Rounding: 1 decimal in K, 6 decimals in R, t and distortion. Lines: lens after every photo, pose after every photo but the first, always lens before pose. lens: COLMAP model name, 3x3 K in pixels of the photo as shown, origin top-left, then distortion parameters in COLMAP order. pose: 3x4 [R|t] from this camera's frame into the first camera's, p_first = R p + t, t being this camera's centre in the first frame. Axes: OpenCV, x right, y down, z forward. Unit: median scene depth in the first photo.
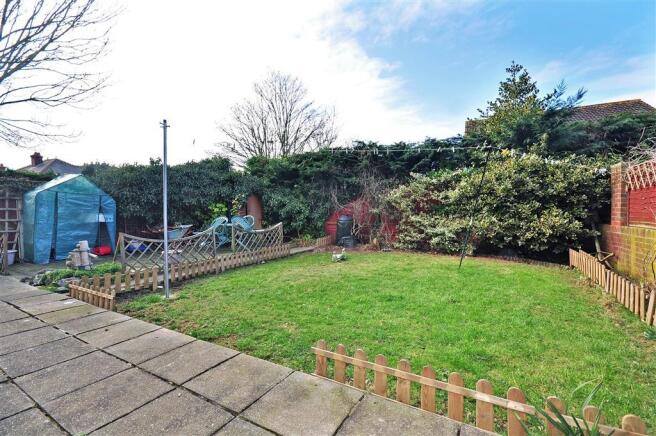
lens RADIAL K [[283.8, 0, 328.2], [0, 283.8, 220.4], [0, 0, 1]] dist [-0.001600, -0.002757]
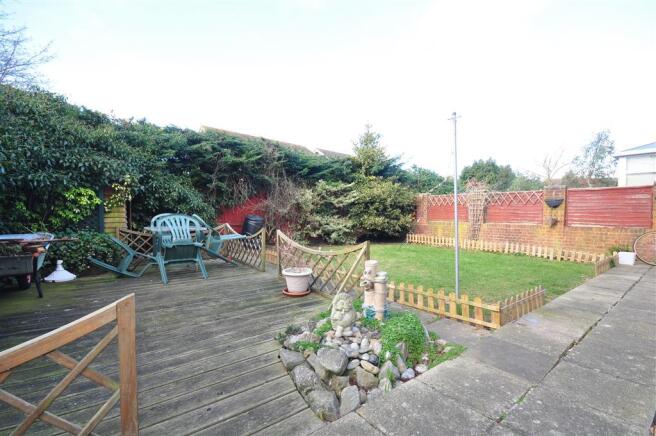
lens RADIAL K [[283.8, 0, 328.1], [0, 283.8, 217.5], [0, 0, 1]] dist [-0.001600, -0.002757]
pose [[0.399496, 0.002283, 0.916732, -0.809087], [0.009949, 0.999927, -0.006826, -0.000304], [-0.916681, 0.011847, 0.399444, 0.505842]]
